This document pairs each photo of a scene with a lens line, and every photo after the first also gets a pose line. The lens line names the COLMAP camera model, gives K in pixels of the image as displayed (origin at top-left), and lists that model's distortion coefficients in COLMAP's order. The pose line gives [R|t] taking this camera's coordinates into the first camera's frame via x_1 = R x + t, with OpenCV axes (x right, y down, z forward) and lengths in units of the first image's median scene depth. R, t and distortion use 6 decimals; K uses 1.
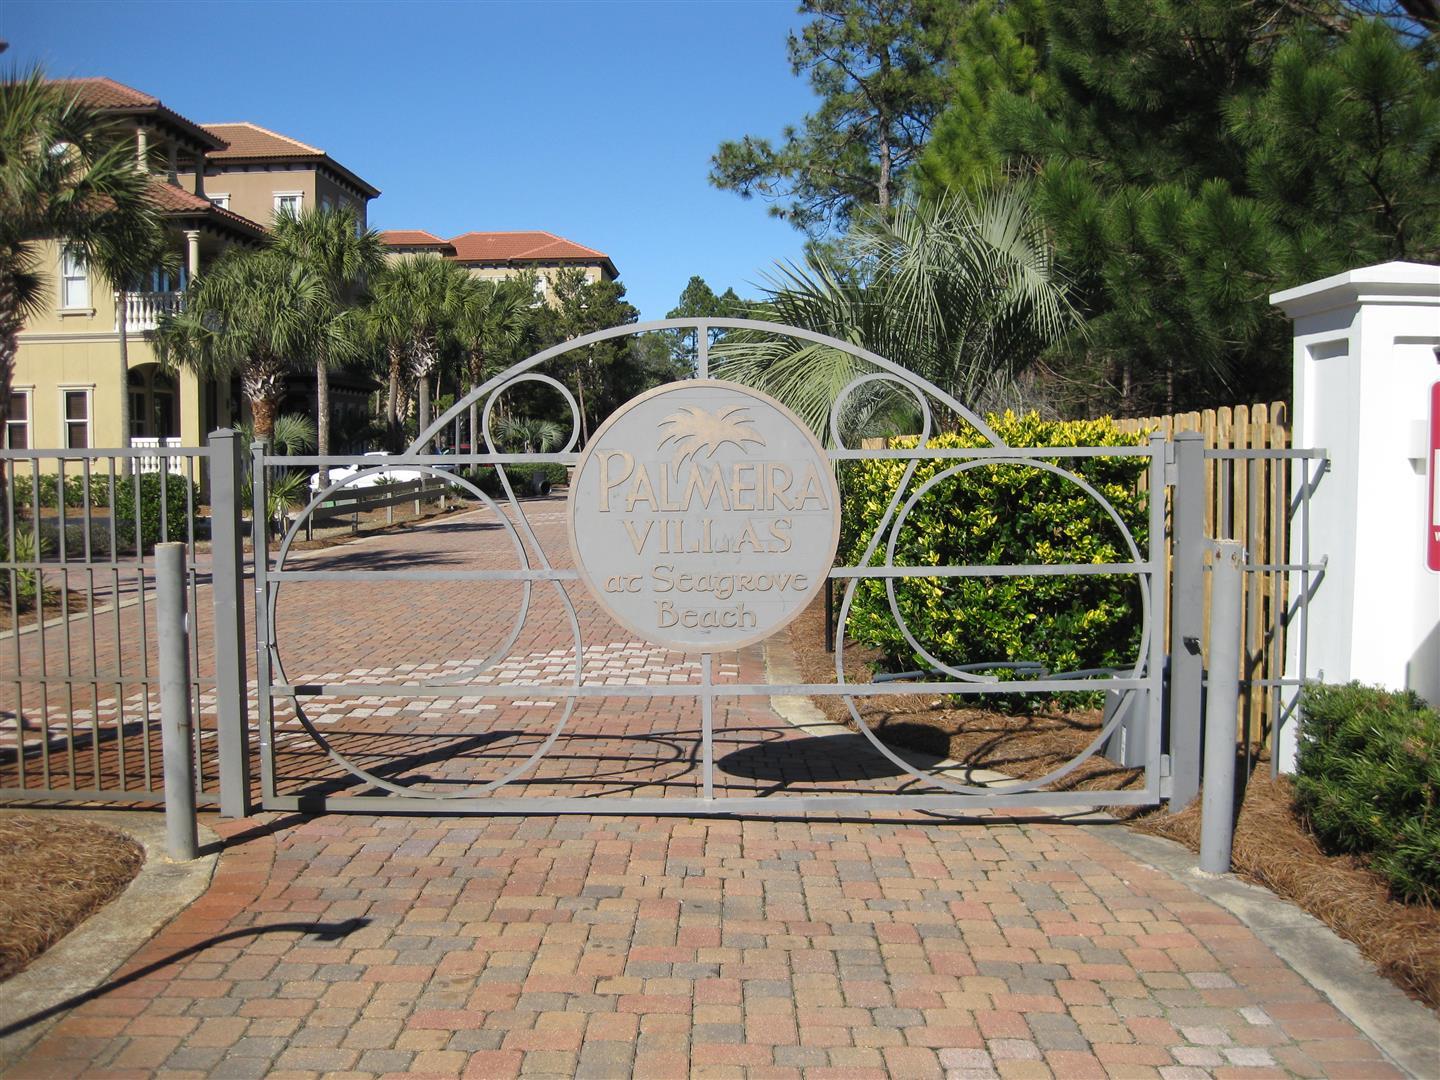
lens RADIAL K [[1453.4, 0, 720.0], [0, 1453.4, 540.0], [0, 0, 1]] dist [-0.186886, 0.179477]
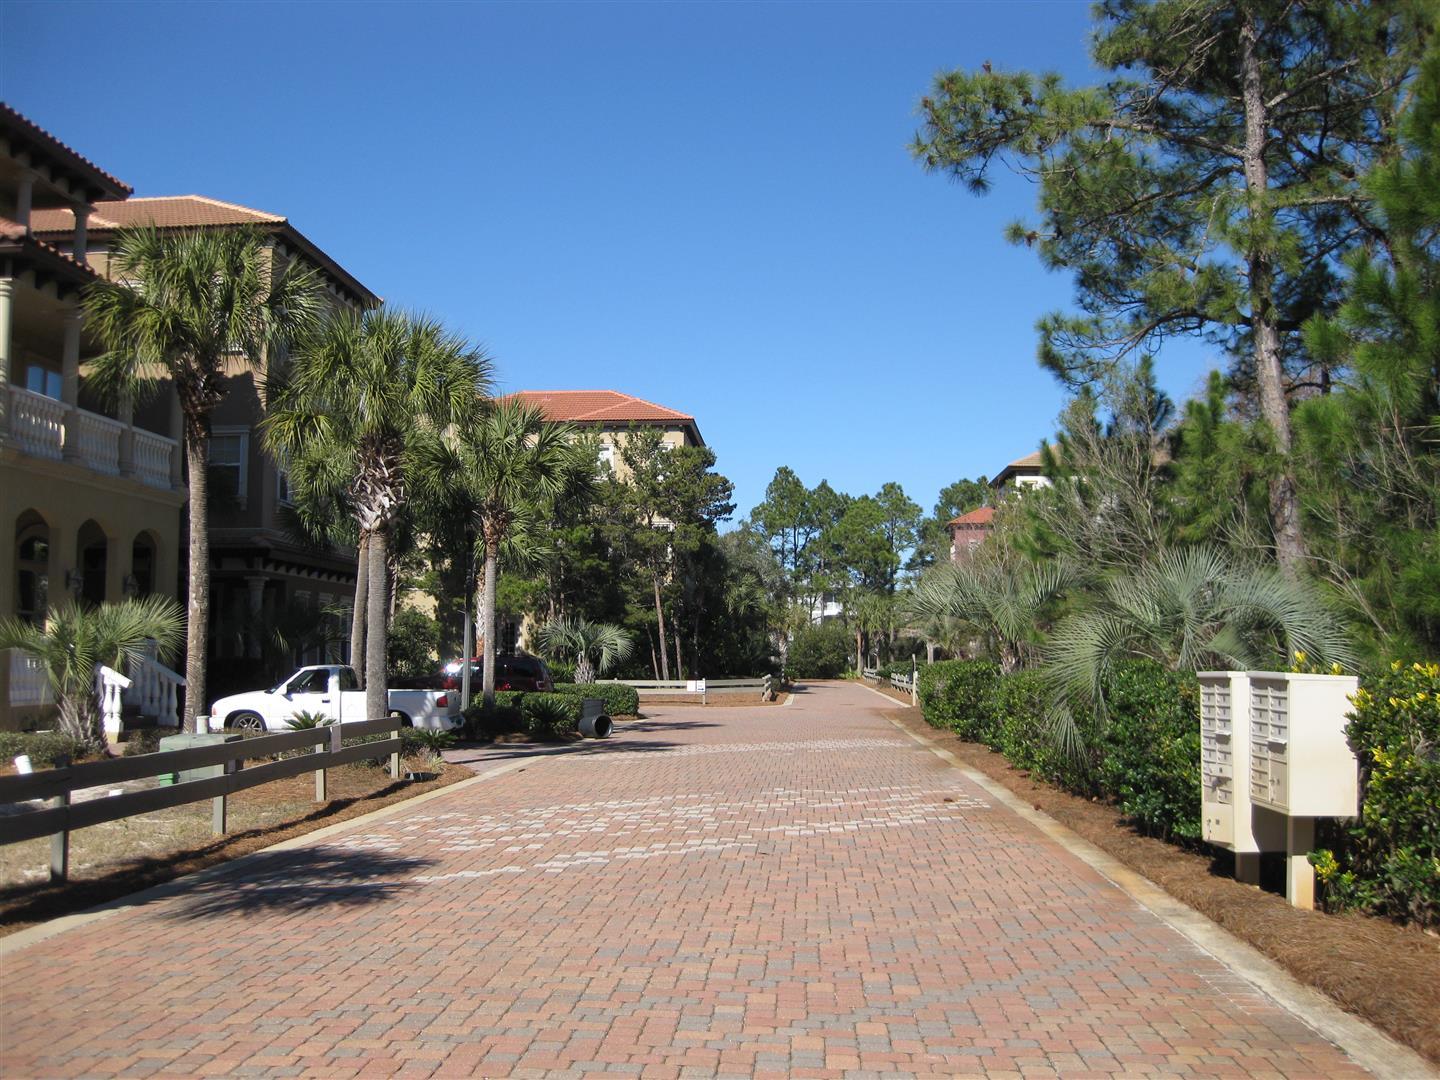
lens RADIAL K [[1453.4, 0, 720.0], [0, 1453.4, 540.0], [0, 0, 1]] dist [-0.186886, 0.179477]
pose [[0.998813, 0.000982, -0.048691, -0.046593], [-0.008098, 0.989229, -0.146155, -0.029207], [0.048023, 0.146376, 0.988063, 0.445054]]
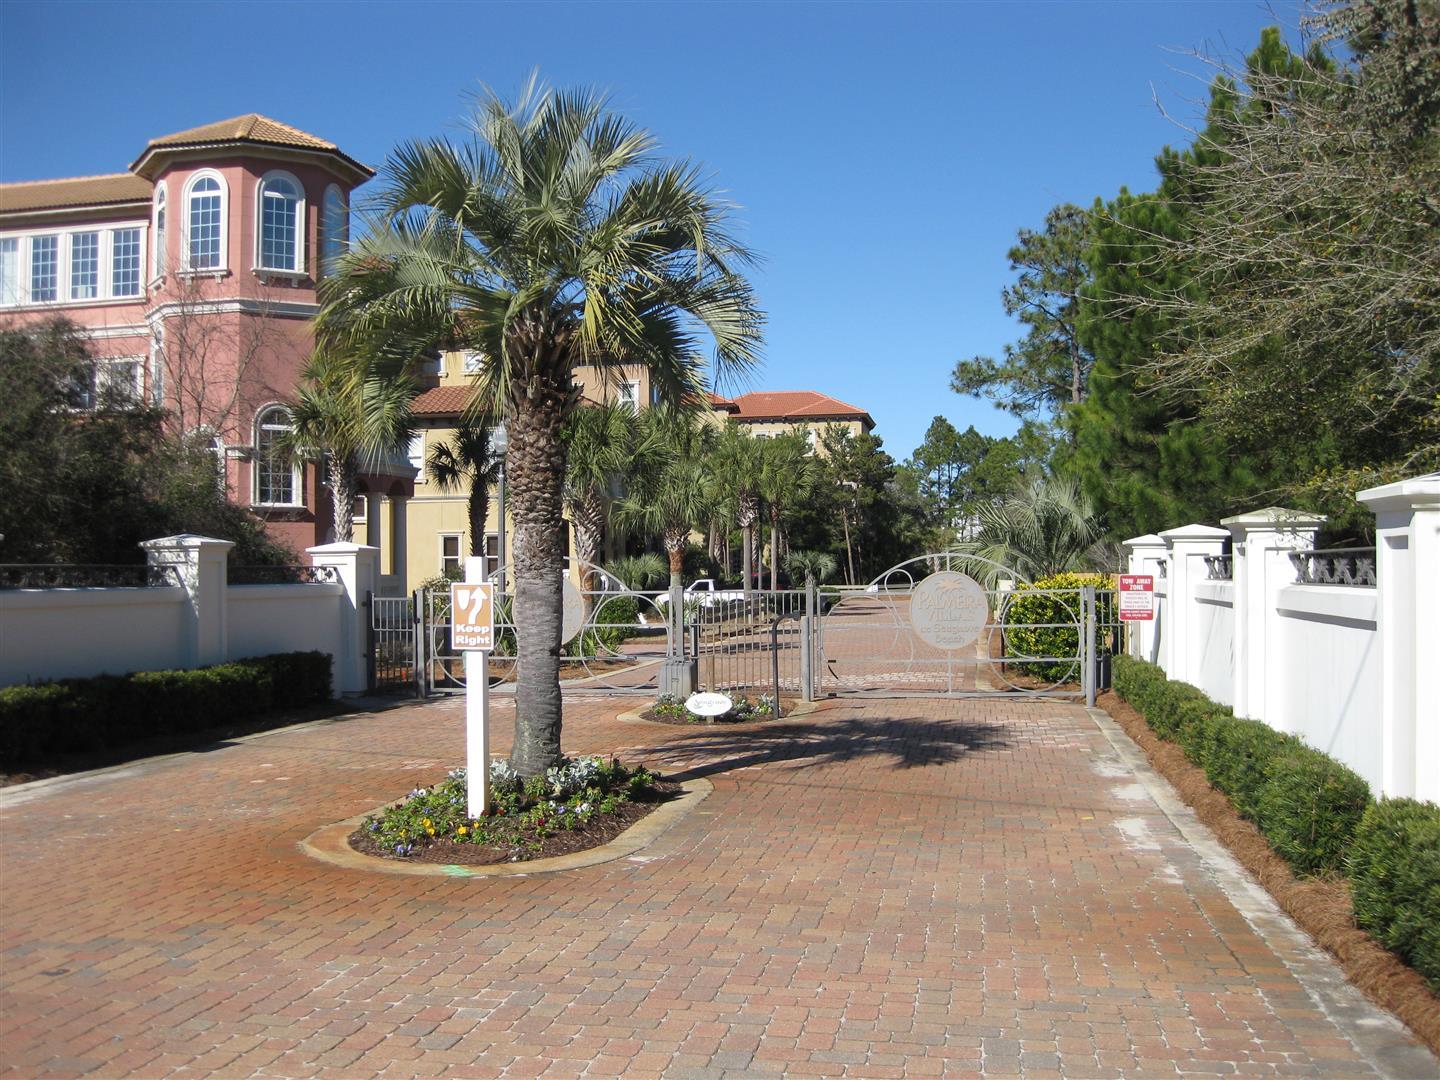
lens RADIAL K [[1456.8, 0, 720.0], [0, 1456.8, 540.0], [0, 0, 1]] dist [-0.248943, -0.000976]
pose [[0.985898, -0.007760, -0.167168, 0.004227], [-0.006162, 0.996564, -0.082598, 0.015628], [0.167235, 0.082463, 0.982462, -0.371261]]
